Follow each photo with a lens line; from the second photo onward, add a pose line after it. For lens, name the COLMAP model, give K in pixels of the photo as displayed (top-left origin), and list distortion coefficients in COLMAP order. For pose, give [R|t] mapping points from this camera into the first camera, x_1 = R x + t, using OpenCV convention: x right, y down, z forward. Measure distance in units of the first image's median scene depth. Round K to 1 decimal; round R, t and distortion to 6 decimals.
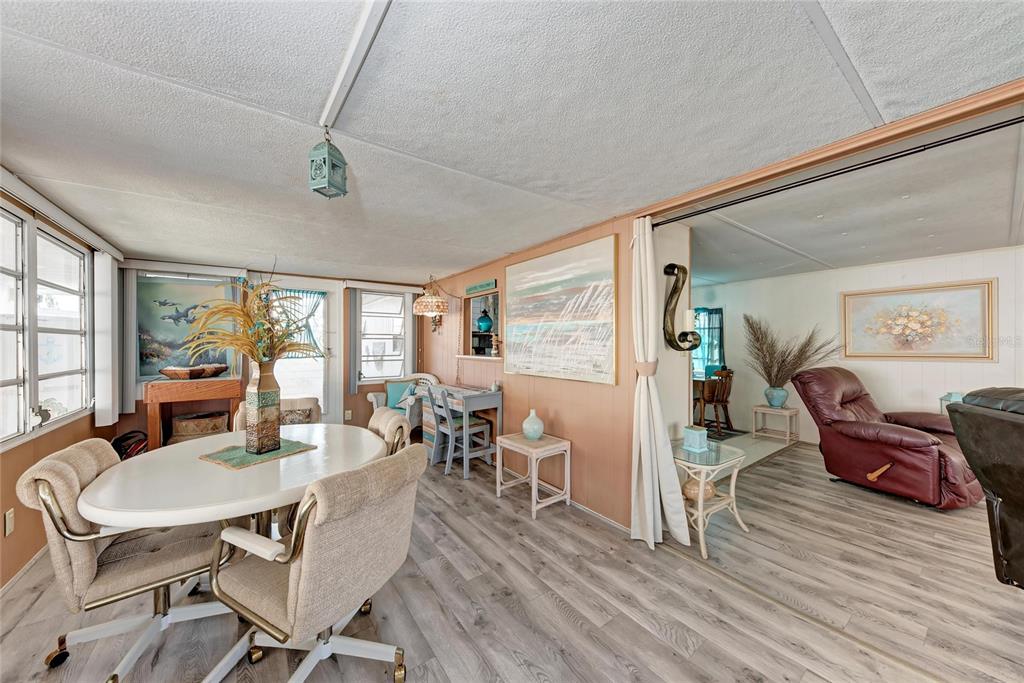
lens RADIAL K [[355.8, 0, 513.0], [0, 355.8, 344.4], [0, 0, 1]] dist [0.000087, -0.000062]
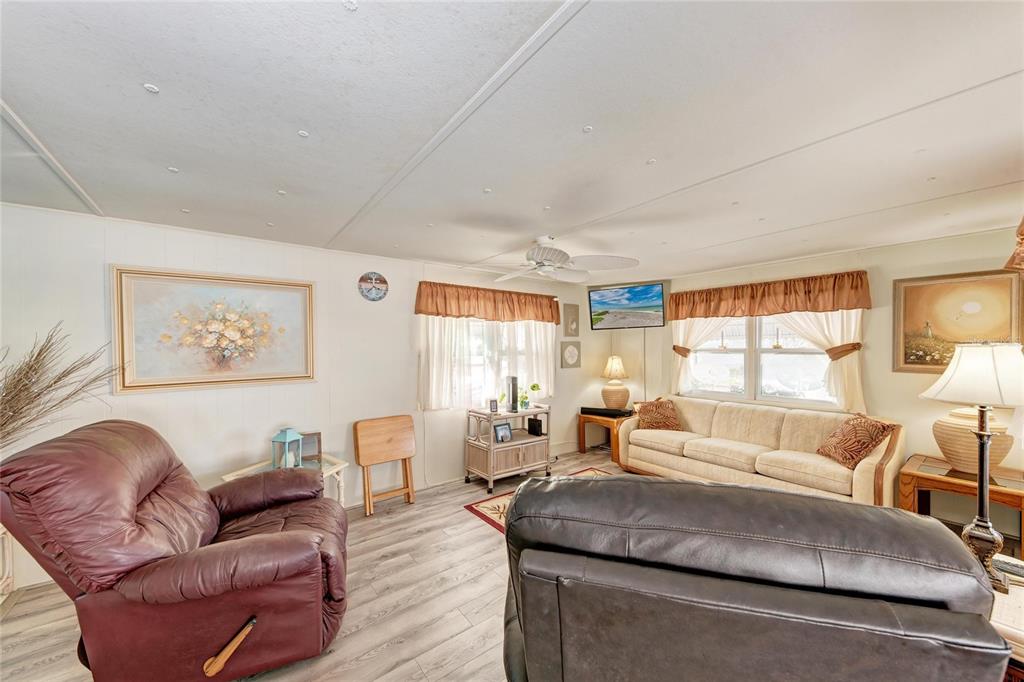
lens RADIAL K [[374.2, 0, 513.3], [0, 374.2, 349.5], [0, 0, 1]] dist [0.000935, -0.000207]
pose [[-0.030523, -0.007890, 0.999503, 0.415011], [0.004810, 0.999956, 0.008040, -0.028188], [-0.999522, 0.005053, -0.030484, 0.503127]]
